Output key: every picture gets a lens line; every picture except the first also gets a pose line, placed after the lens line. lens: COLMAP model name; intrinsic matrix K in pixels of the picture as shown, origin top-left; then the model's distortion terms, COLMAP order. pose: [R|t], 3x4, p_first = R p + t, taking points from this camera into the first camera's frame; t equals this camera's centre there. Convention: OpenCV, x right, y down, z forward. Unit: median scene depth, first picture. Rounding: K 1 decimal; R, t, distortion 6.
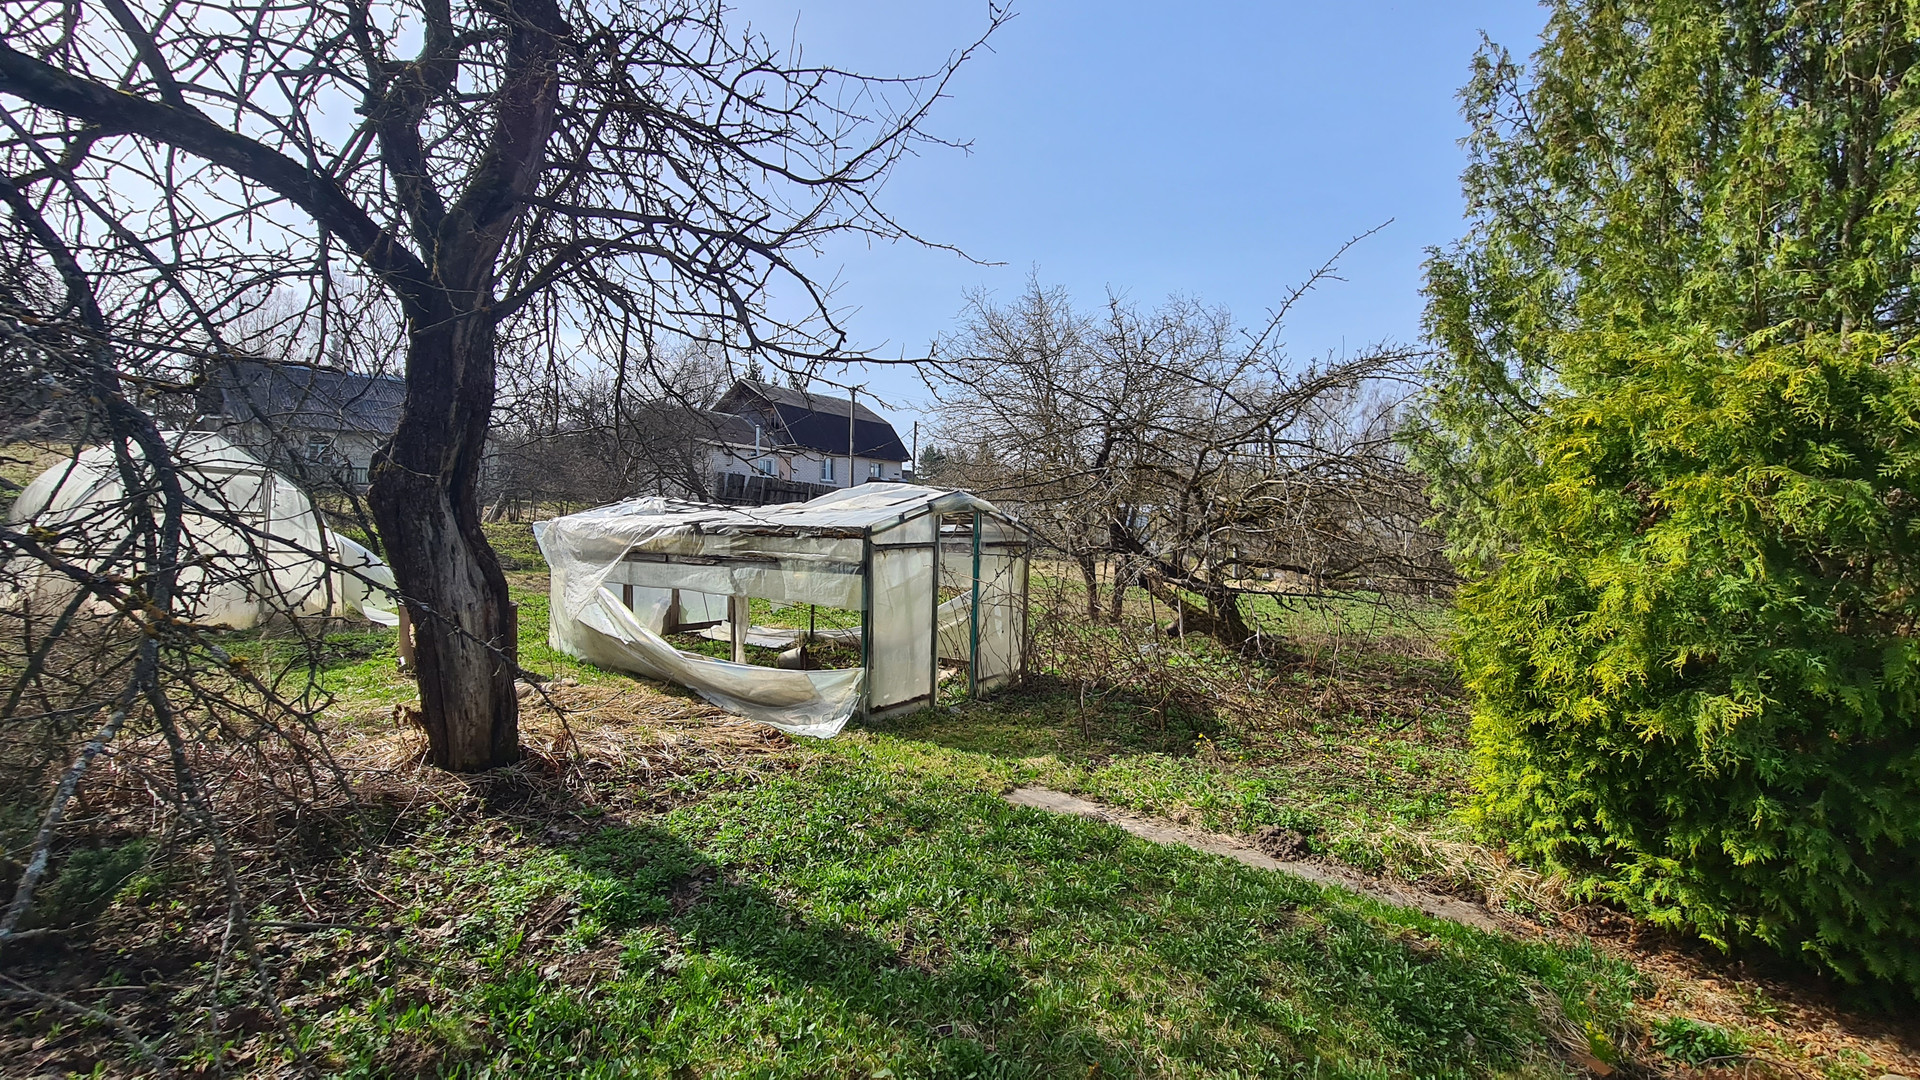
lens RADIAL K [[777.8, 0, 961.5], [0, 777.8, 543.4], [0, 0, 1]] dist [0.000005, -0.001041]
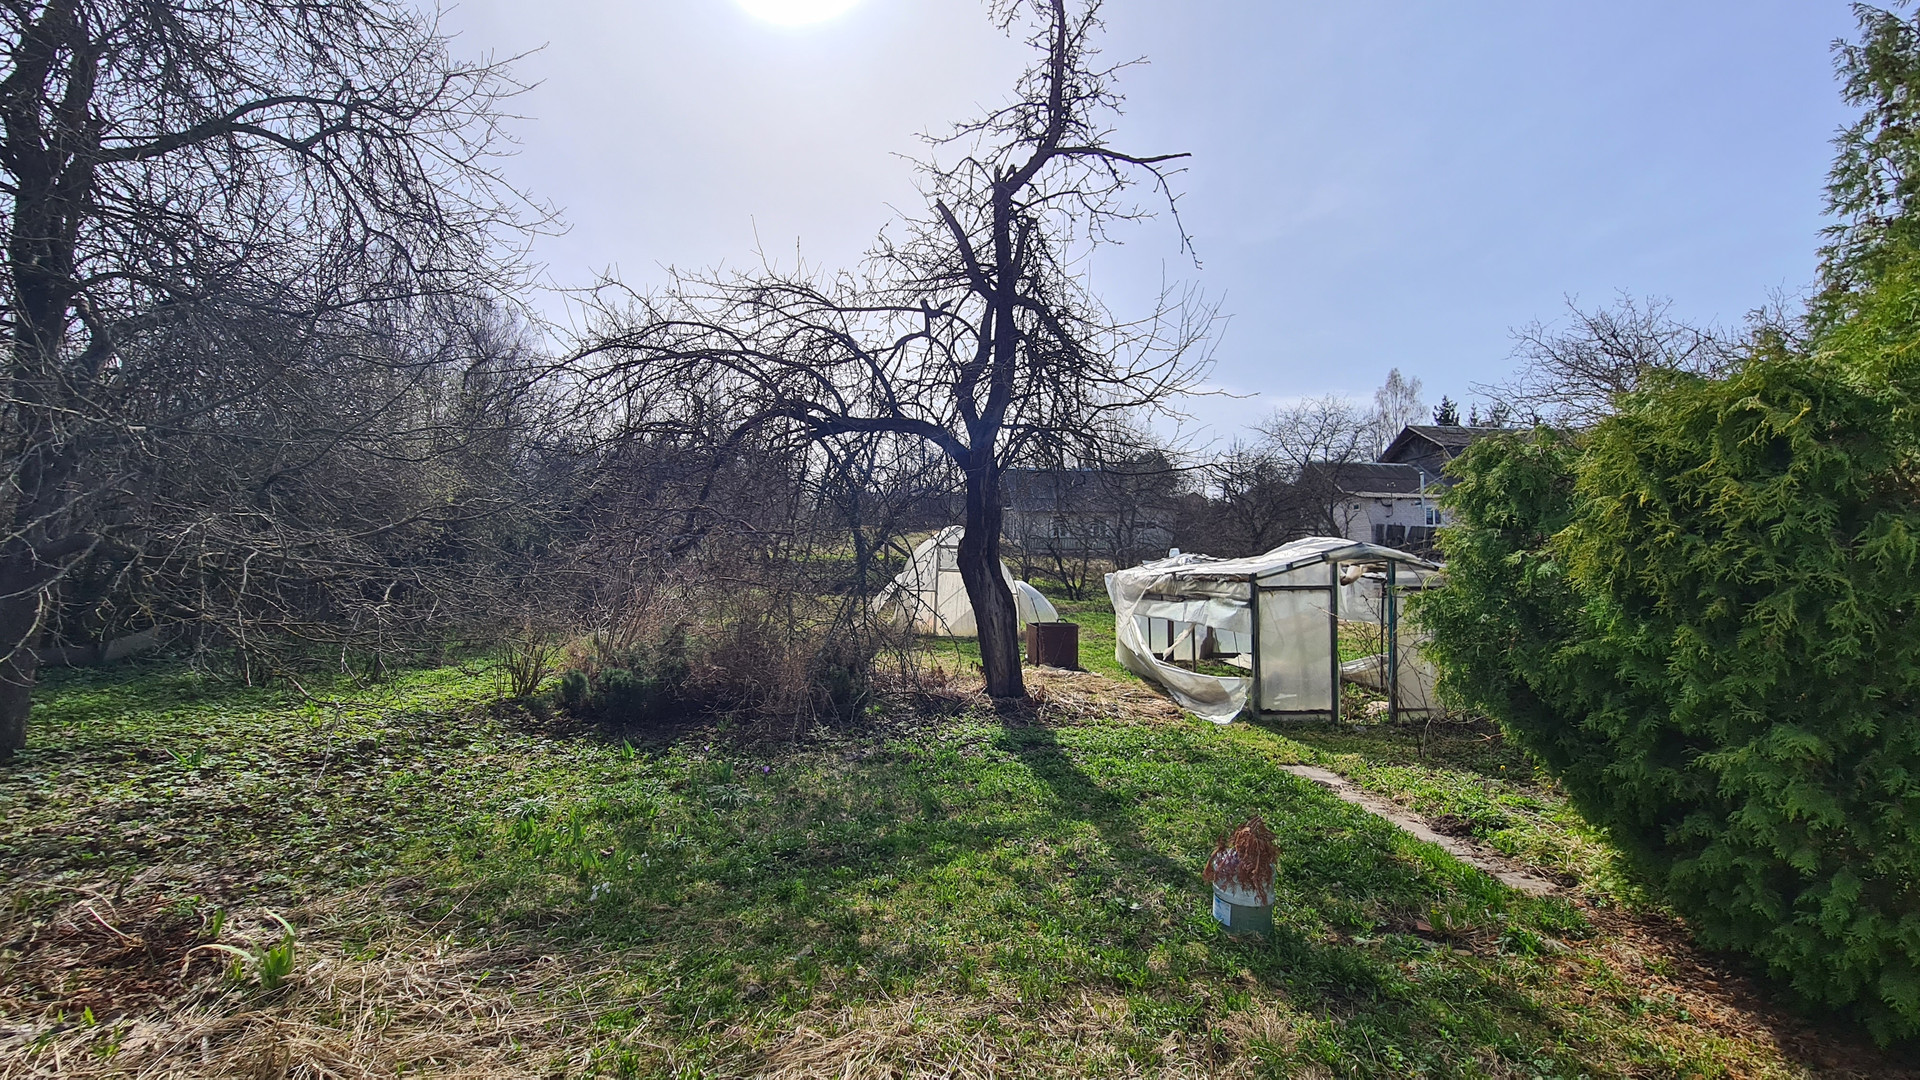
lens RADIAL K [[777.8, 0, 966.0], [0, 777.8, 532.2], [0, 0, 1]] dist [0.000005, -0.001041]
pose [[0.659887, -0.052892, -0.749501, 0.804260], [-0.011119, 0.996723, -0.080127, 0.030277], [0.751282, 0.061208, 0.657136, -0.389318]]
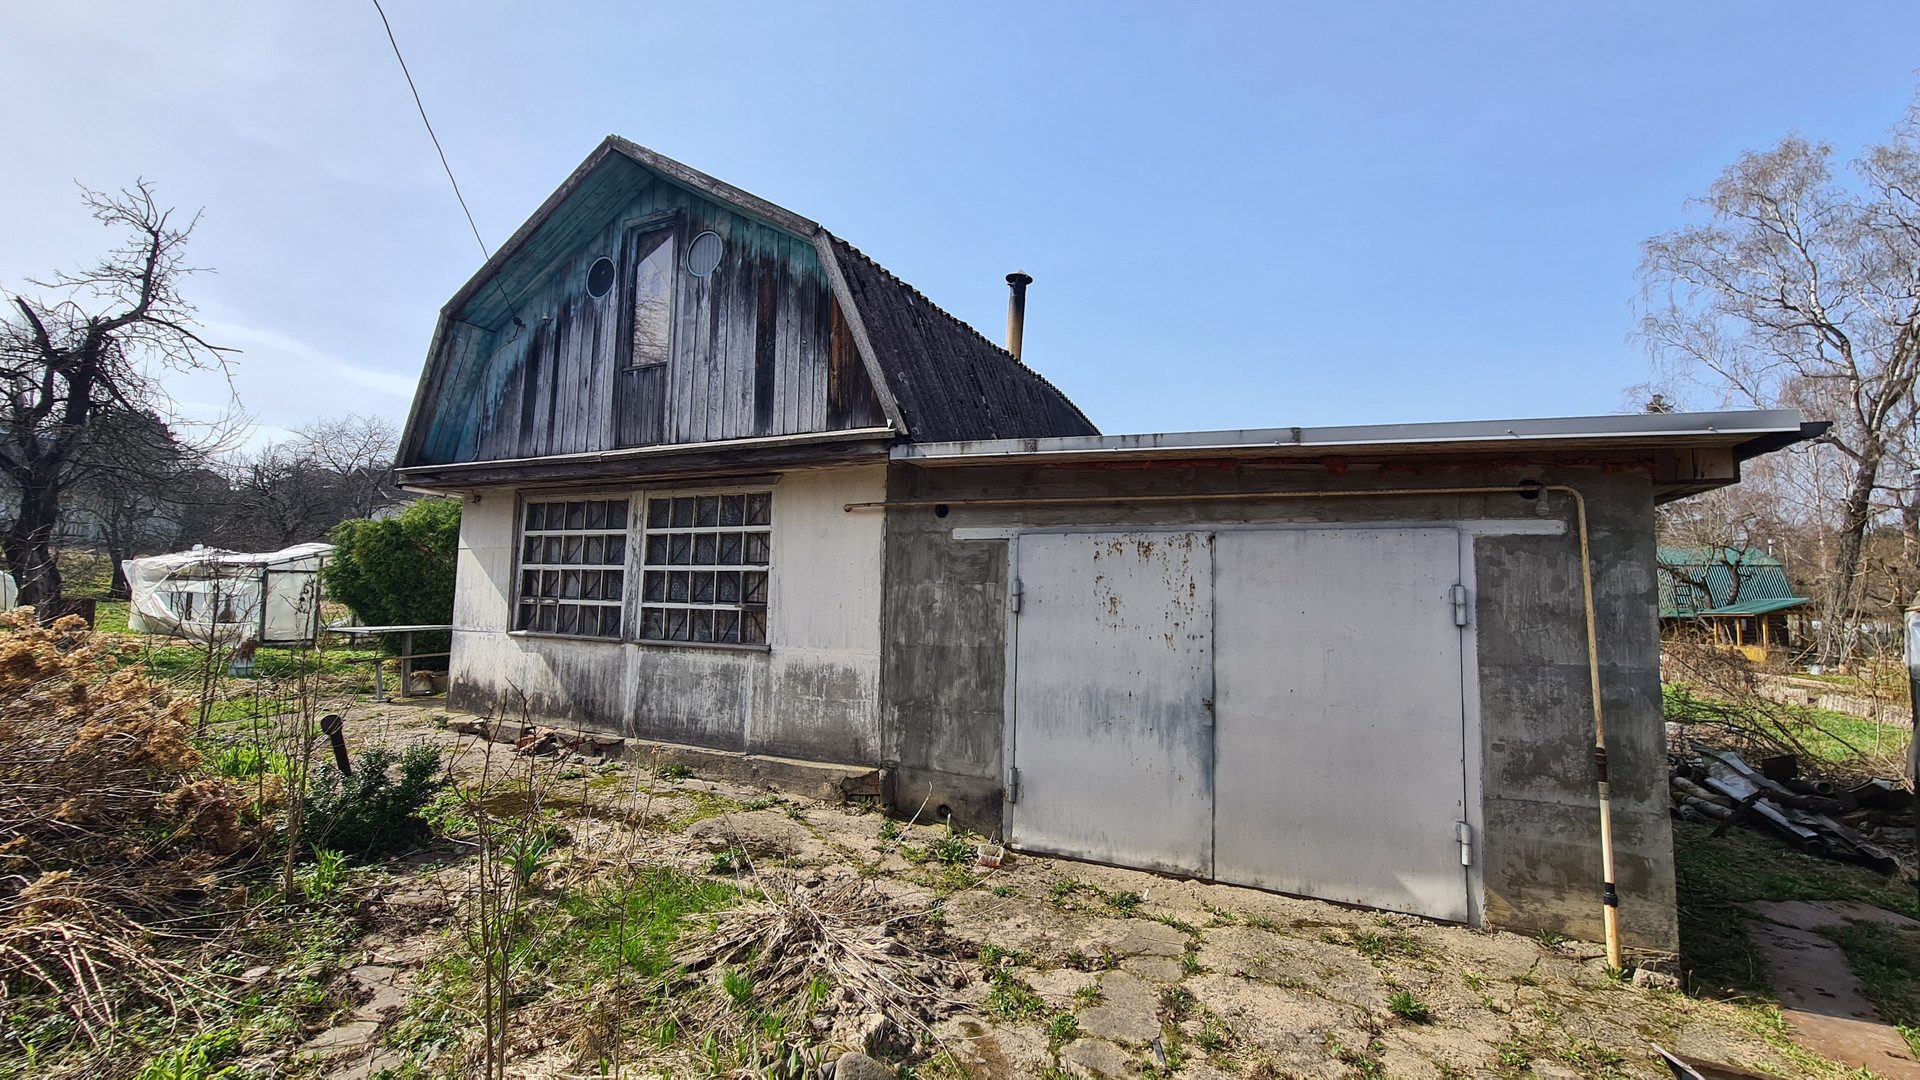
lens RADIAL K [[777.8, 0, 958.0], [0, 777.8, 535.5], [0, 0, 1]] dist [0.000005, -0.001041]
pose [[0.977913, 0.021023, 0.207953, 2.051194], [-0.003066, 0.996264, -0.086300, 0.134967], [-0.208991, 0.083756, 0.974324, -2.494309]]
